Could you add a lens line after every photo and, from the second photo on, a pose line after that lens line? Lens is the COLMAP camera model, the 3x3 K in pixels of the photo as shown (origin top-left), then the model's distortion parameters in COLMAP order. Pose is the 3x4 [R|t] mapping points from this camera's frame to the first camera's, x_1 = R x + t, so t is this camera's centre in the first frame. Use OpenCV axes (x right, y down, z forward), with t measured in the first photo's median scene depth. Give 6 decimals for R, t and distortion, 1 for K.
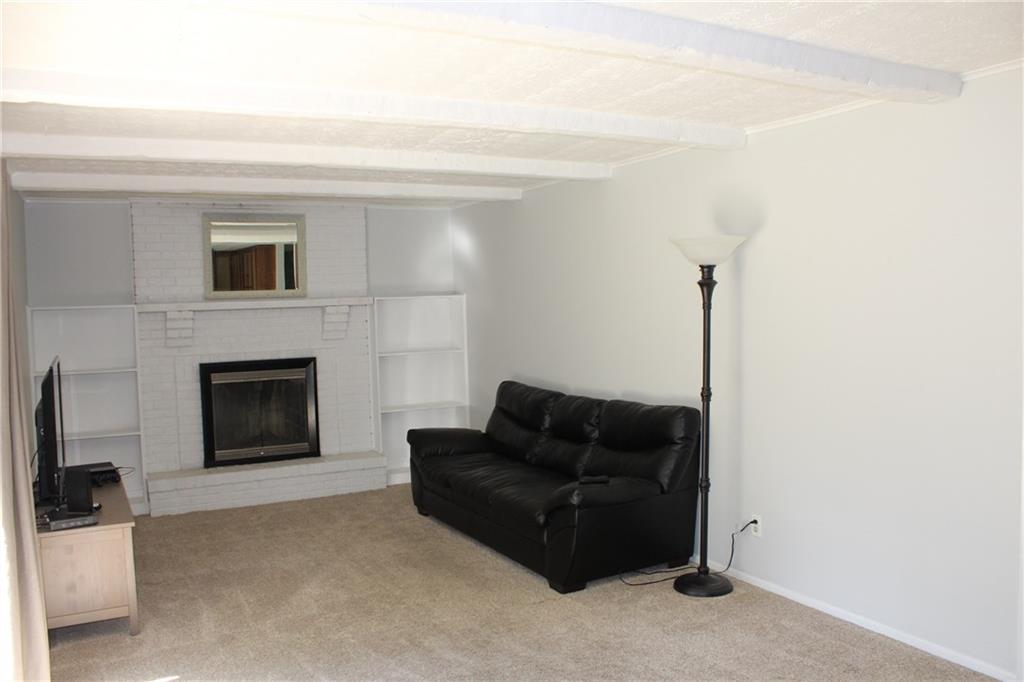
lens RADIAL K [[840.4, 0, 510.7], [0, 840.4, 356.0], [0, 0, 1]] dist [-0.168412, 0.143952]
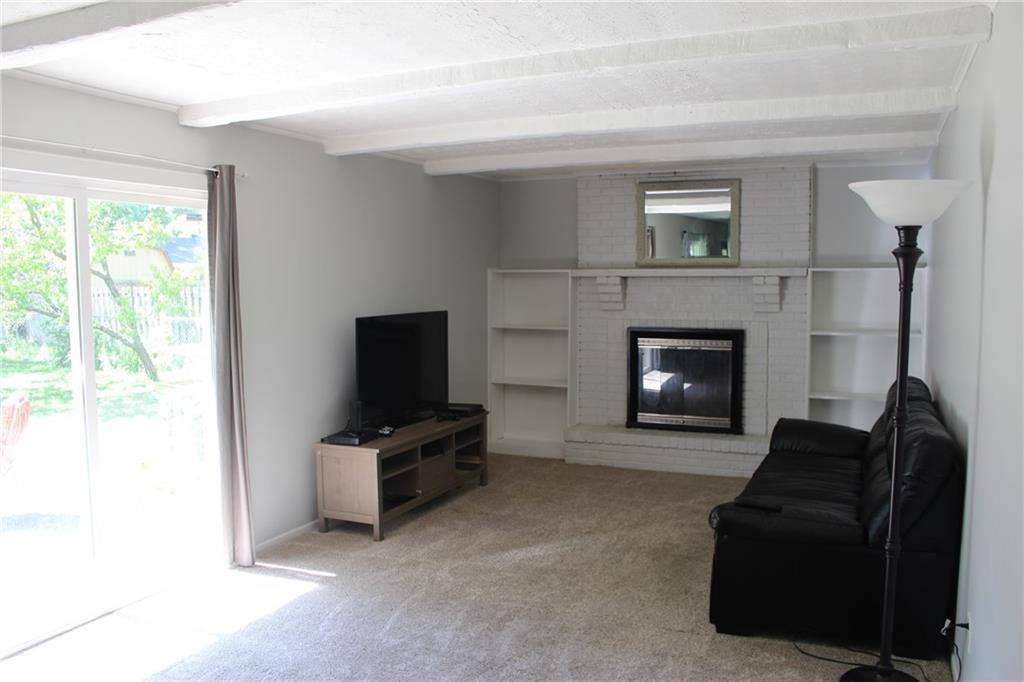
lens RADIAL K [[840.4, 0, 510.7], [0, 840.4, 356.0], [0, 0, 1]] dist [-0.168412, 0.143952]
pose [[0.616874, 0.092957, -0.781553, 0.388031], [-0.061113, 0.995660, 0.070186, -0.021608], [0.784685, 0.004467, 0.619878, 0.237422]]
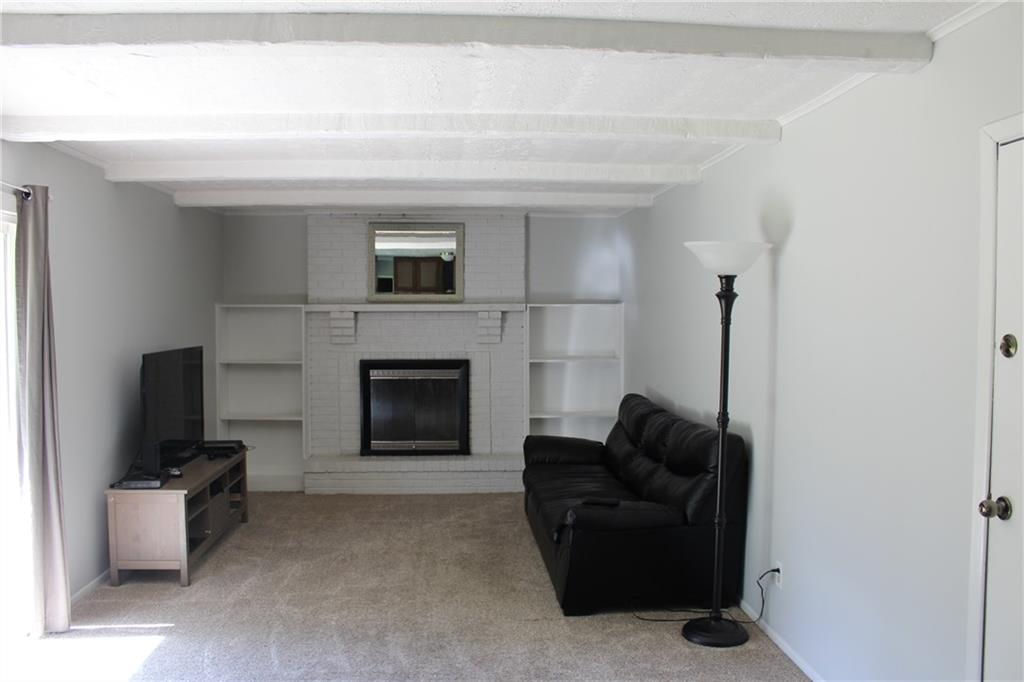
lens RADIAL K [[840.4, 0, 510.7], [0, 840.4, 356.0], [0, 0, 1]] dist [-0.168412, 0.143952]
pose [[0.915192, 0.046790, -0.400292, 0.266200], [-0.050113, 0.998741, 0.002170, -0.009101], [0.399889, 0.018074, 0.916385, 0.064403]]
